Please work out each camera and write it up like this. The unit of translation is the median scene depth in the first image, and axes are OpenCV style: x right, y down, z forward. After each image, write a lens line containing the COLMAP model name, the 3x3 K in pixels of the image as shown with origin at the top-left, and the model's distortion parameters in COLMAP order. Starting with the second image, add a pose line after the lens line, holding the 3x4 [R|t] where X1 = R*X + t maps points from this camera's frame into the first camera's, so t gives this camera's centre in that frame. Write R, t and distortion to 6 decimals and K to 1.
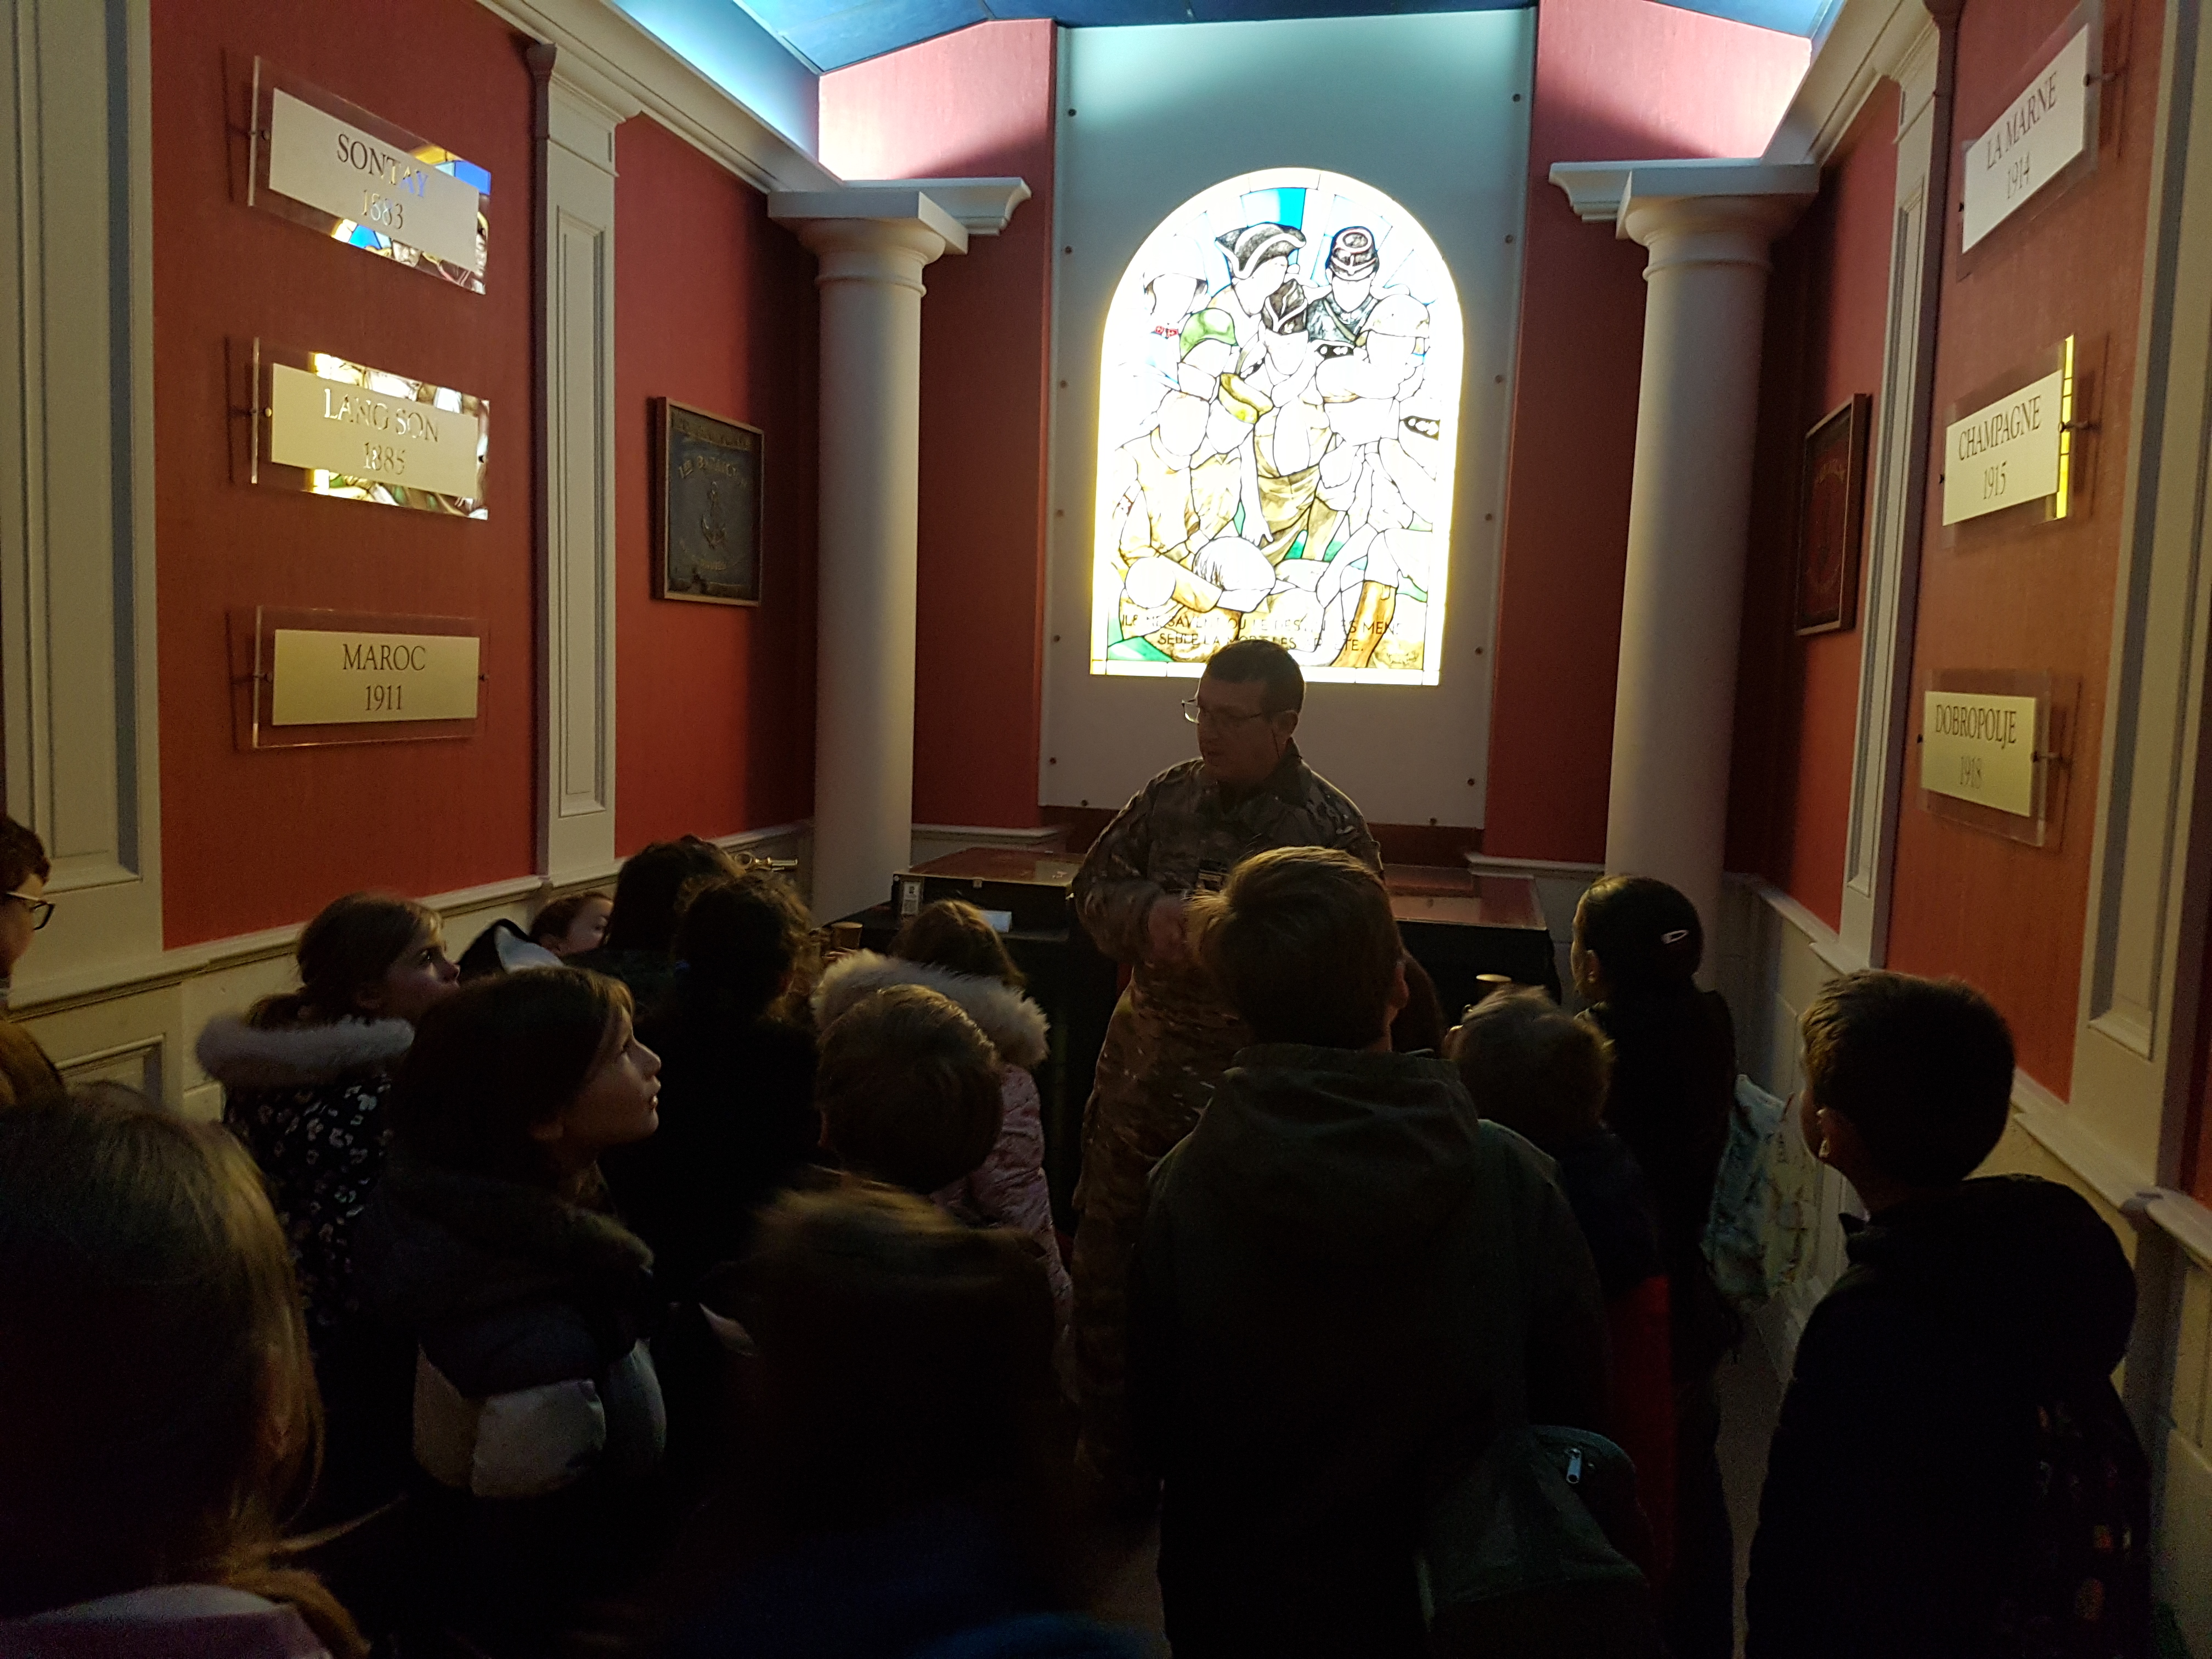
lens RADIAL K [[1798.2, 0, 1100.5], [0, 1798.2, 888.1], [0, 0, 1]] dist [0.055391, -0.158783]
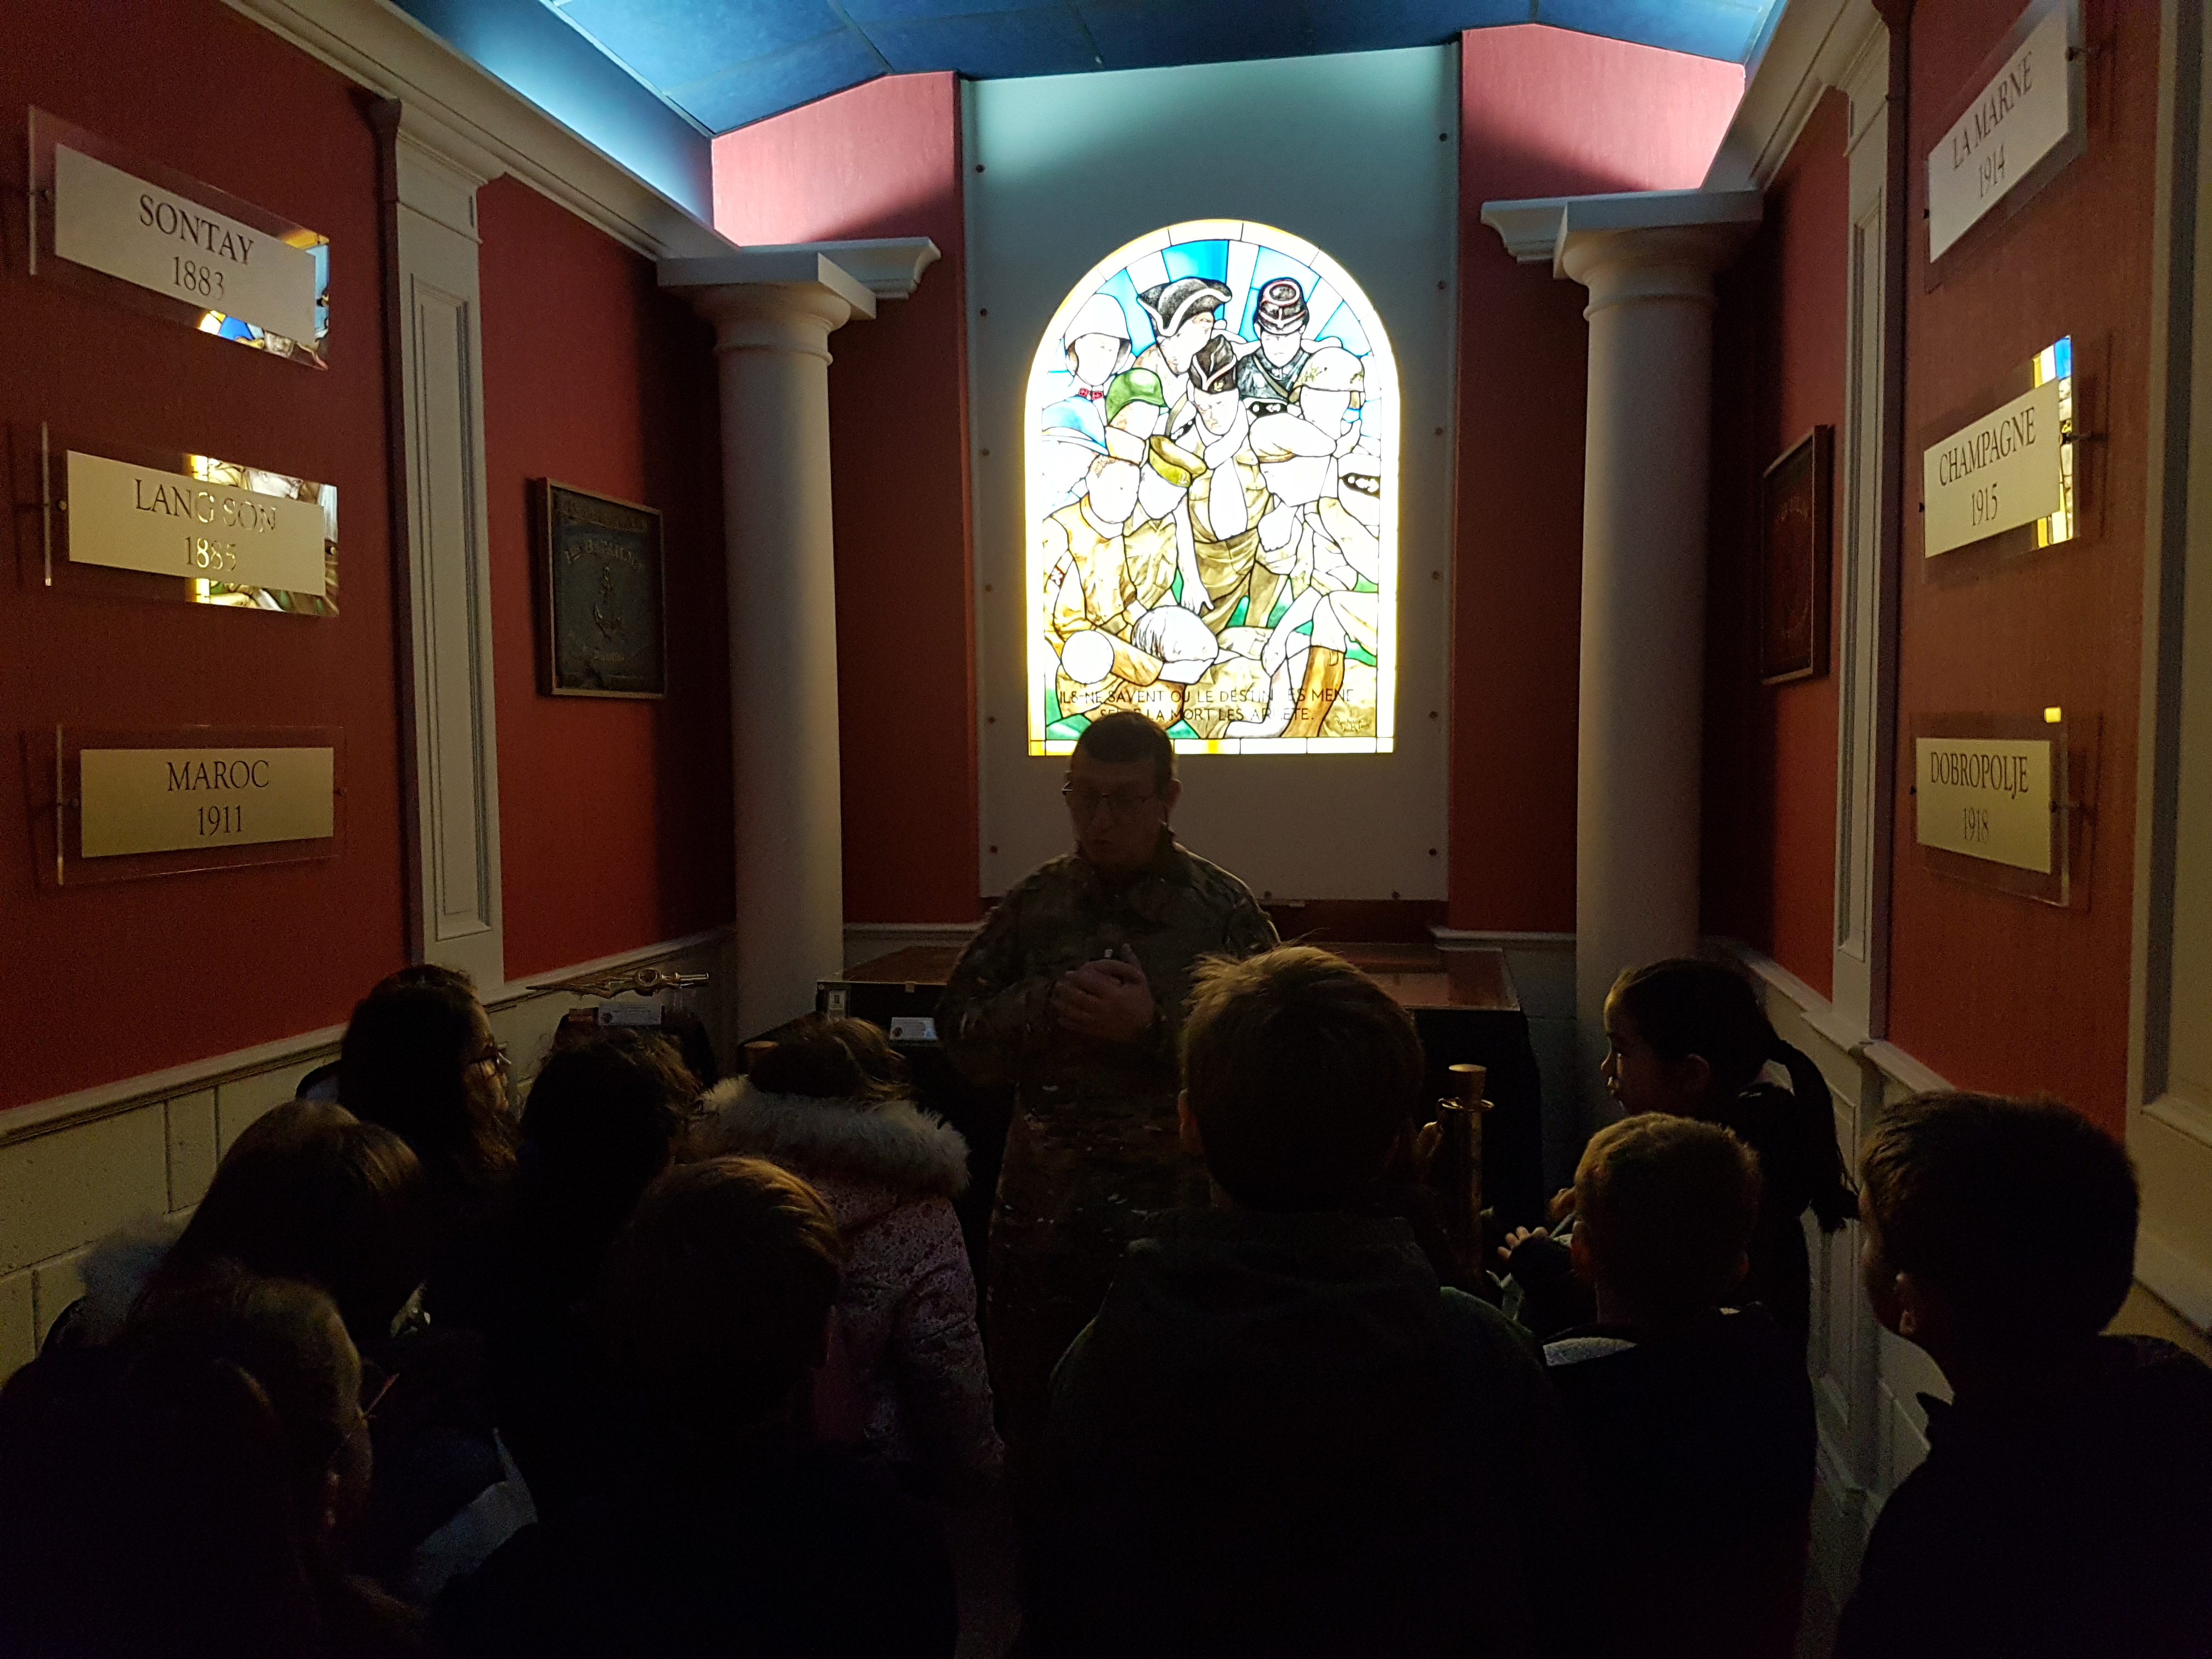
lens RADIAL K [[1715.3, 0, 1166.4], [0, 1715.3, 941.6], [0, 0, 1]] dist [0.006238, -0.077559]
pose [[0.997712, -0.048177, 0.047438, 0.020868], [0.048558, 0.998796, -0.006916, -0.012827], [-0.047048, 0.009204, 0.998850, 0.104939]]
